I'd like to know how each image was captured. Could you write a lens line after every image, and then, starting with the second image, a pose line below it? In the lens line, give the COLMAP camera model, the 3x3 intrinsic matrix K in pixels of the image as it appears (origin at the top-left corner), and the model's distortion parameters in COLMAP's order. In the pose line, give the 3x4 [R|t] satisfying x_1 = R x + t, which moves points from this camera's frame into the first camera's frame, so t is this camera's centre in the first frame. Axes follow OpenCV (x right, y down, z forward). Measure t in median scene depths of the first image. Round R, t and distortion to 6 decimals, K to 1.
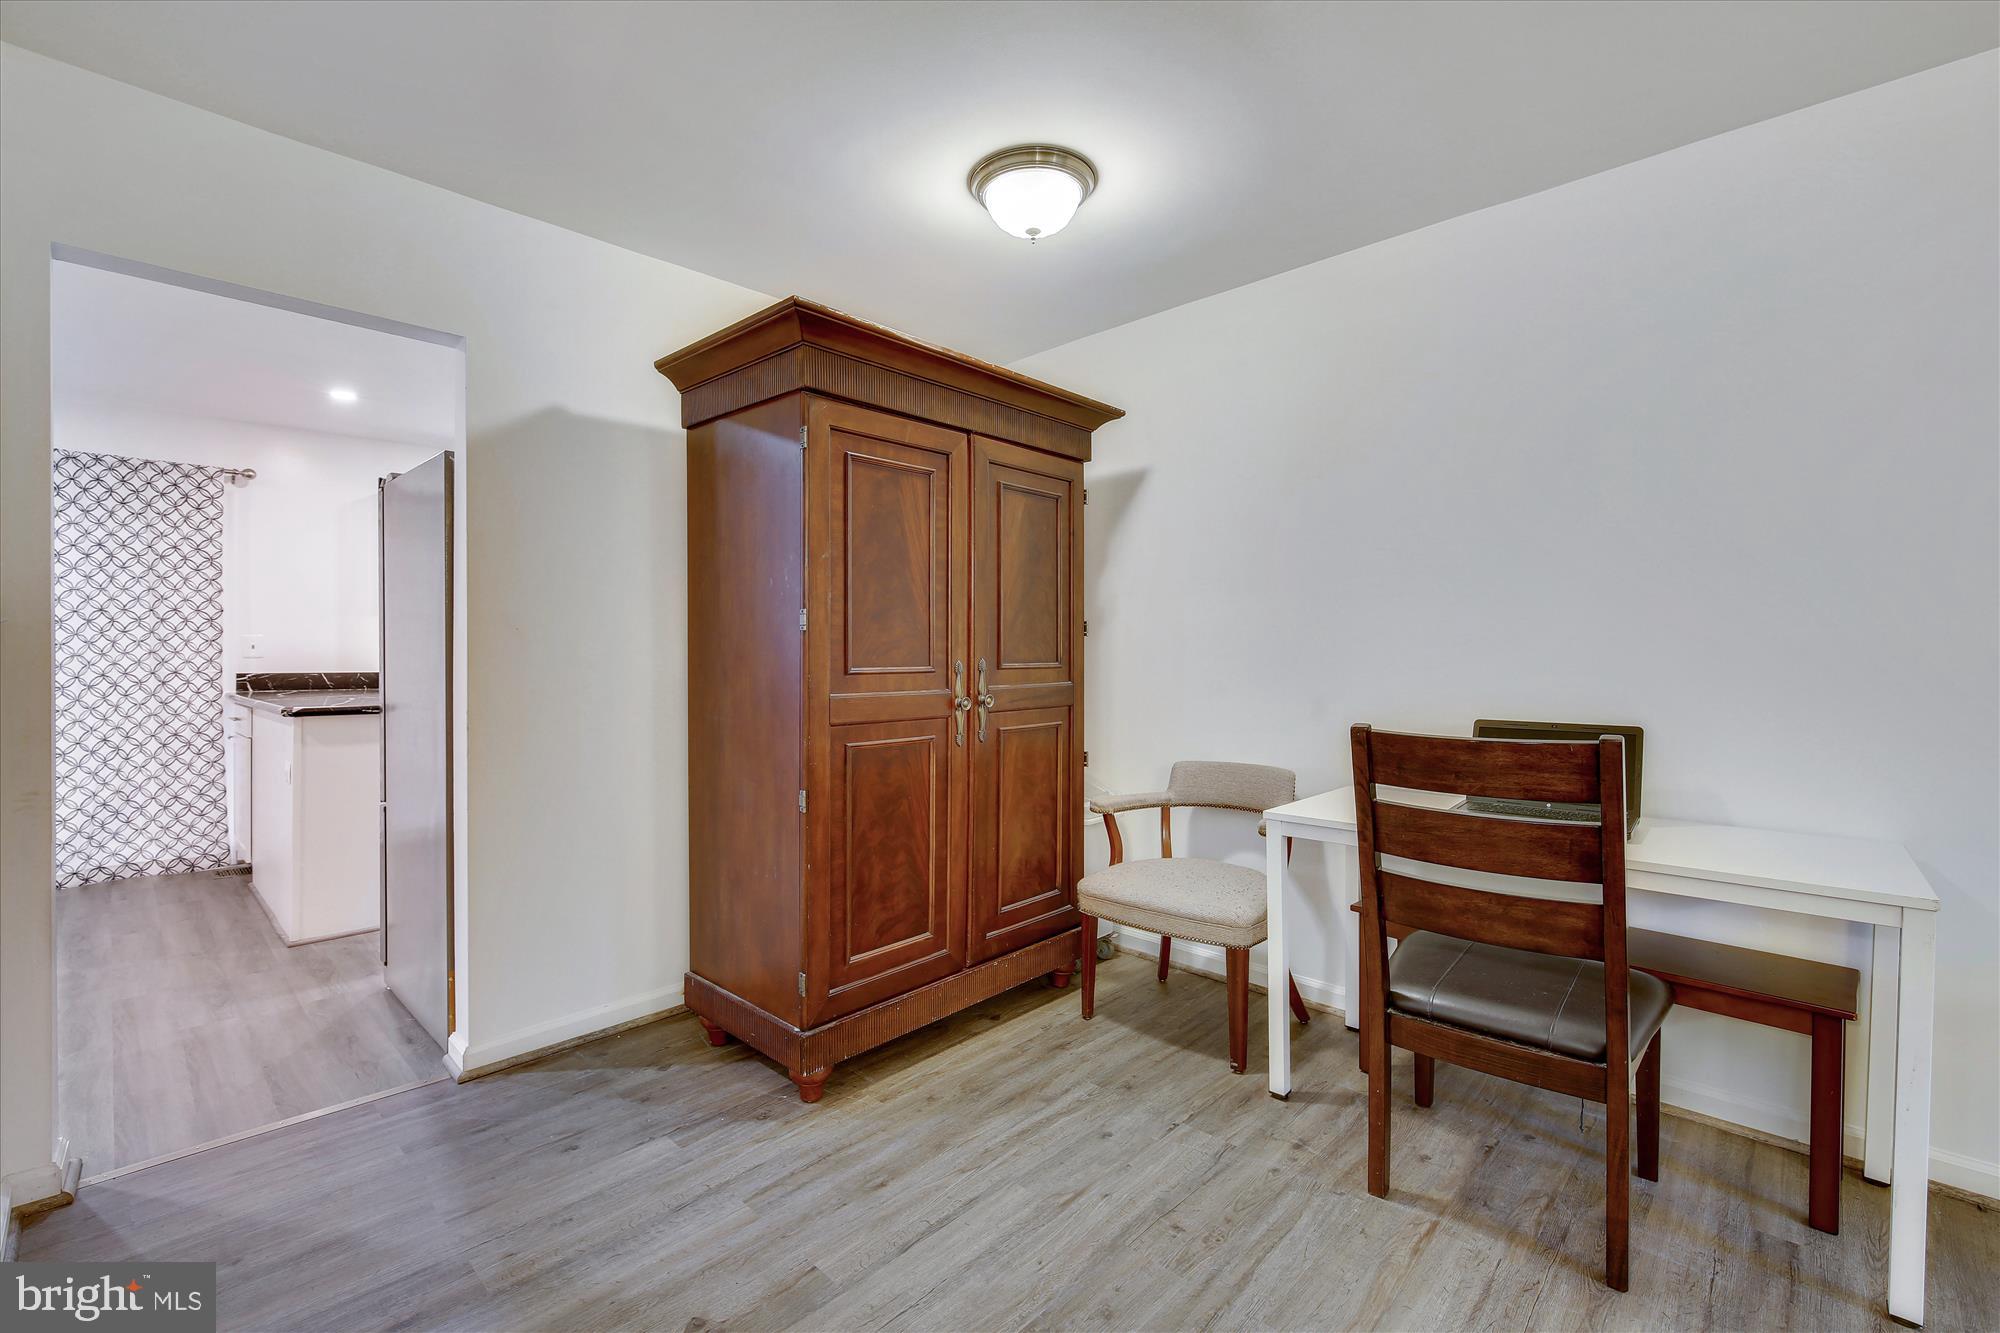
lens RADIAL K [[869.6, 0, 998.4], [0, 869.6, 656.6], [0, 0, 1]] dist [-0.000634, -0.001367]
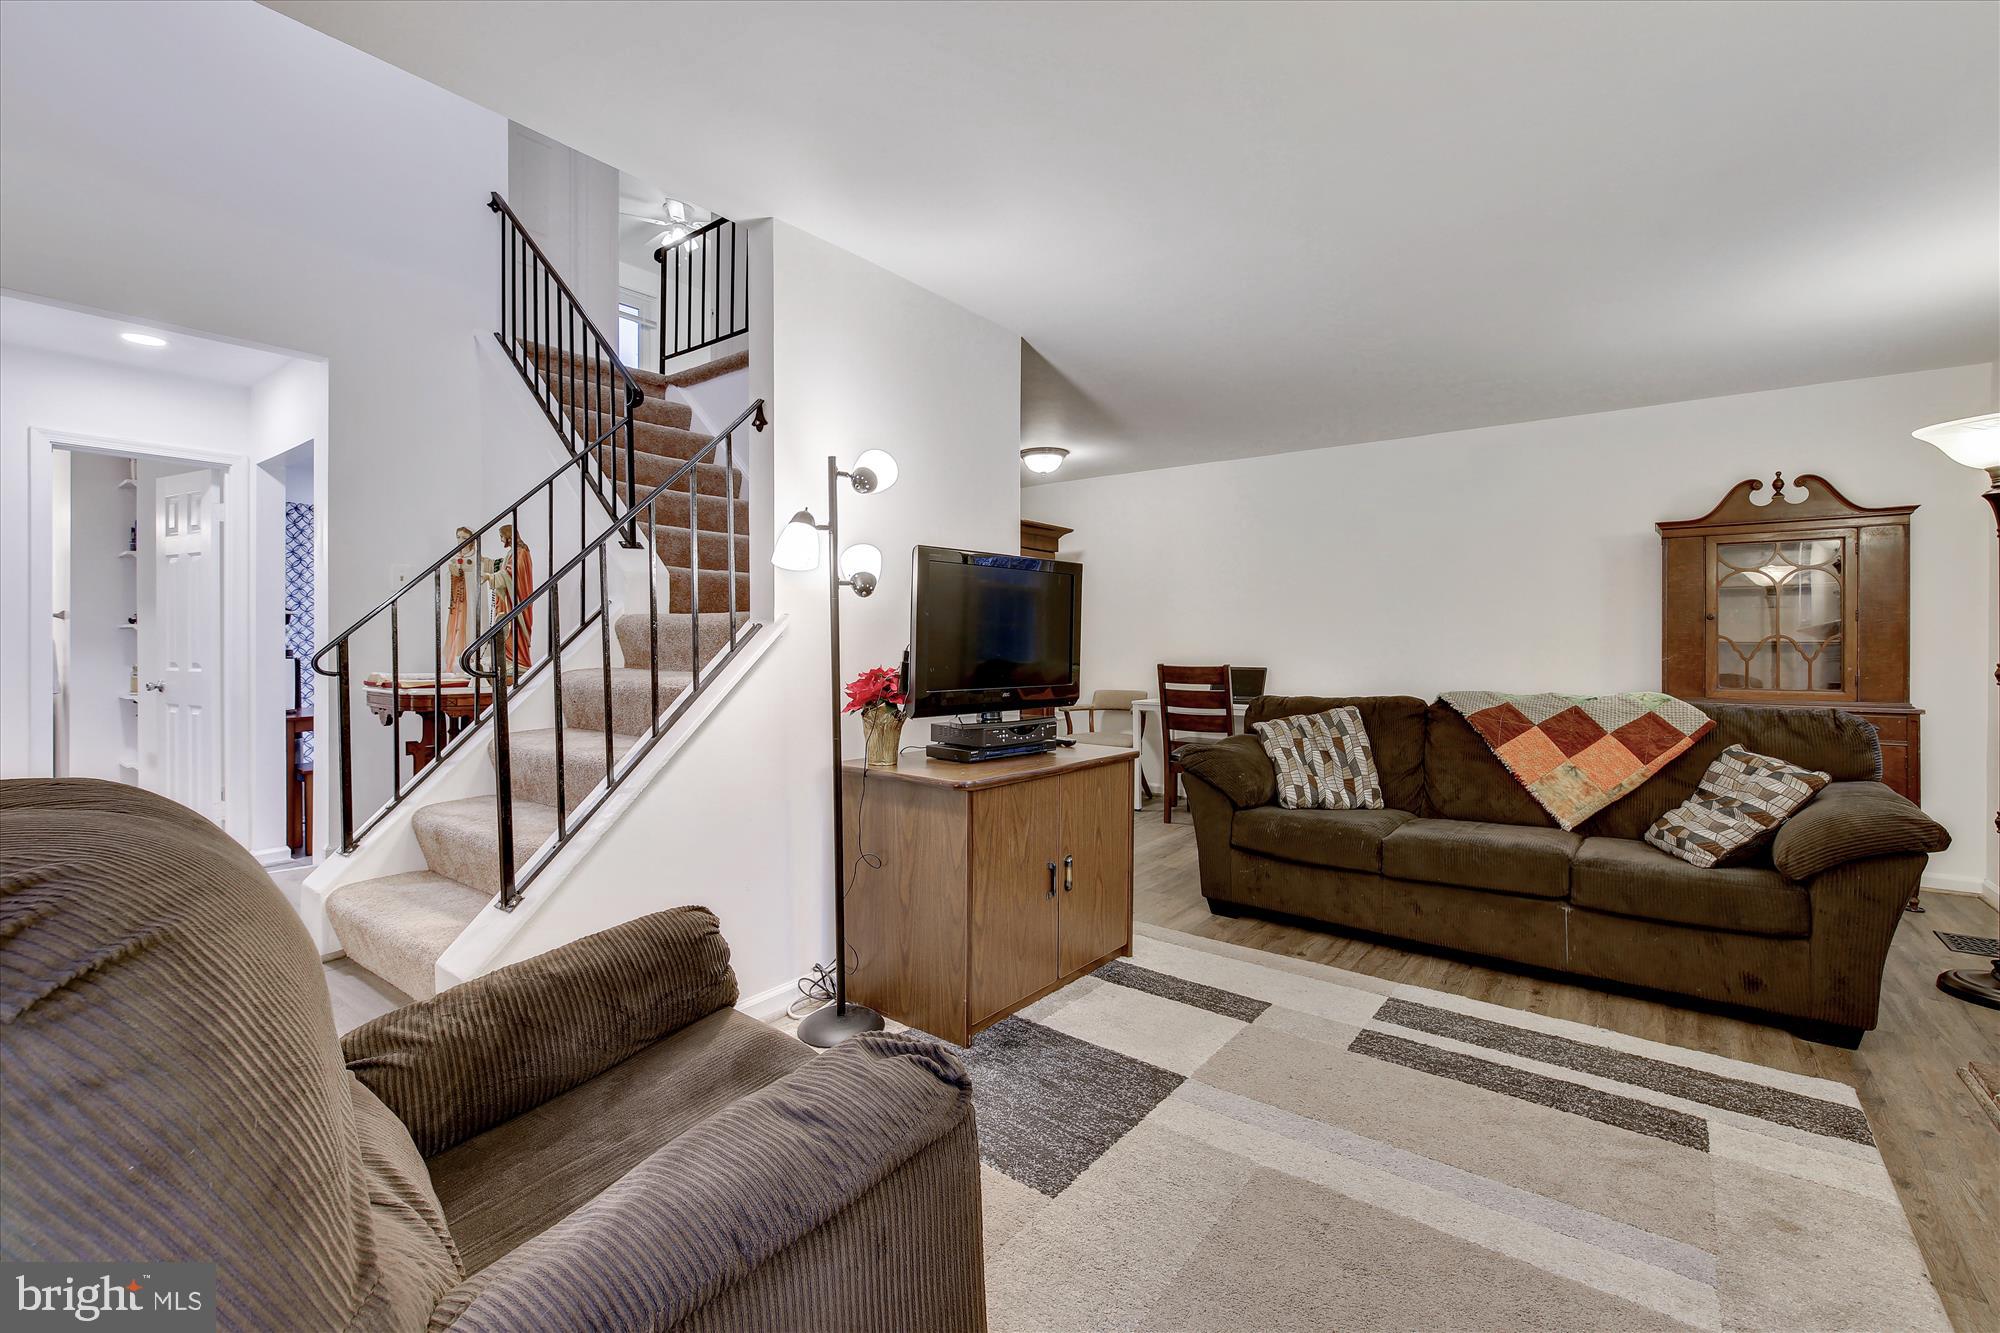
lens RADIAL K [[869.6, 0, 997.5], [0, 869.6, 662.6], [0, 0, 1]] dist [-0.000634, -0.001367]
pose [[0.994466, 0.007201, 0.104813, -0.332341], [-0.007029, 0.999973, -0.002014, 0.065892], [-0.104825, 0.001266, 0.994490, -1.408603]]
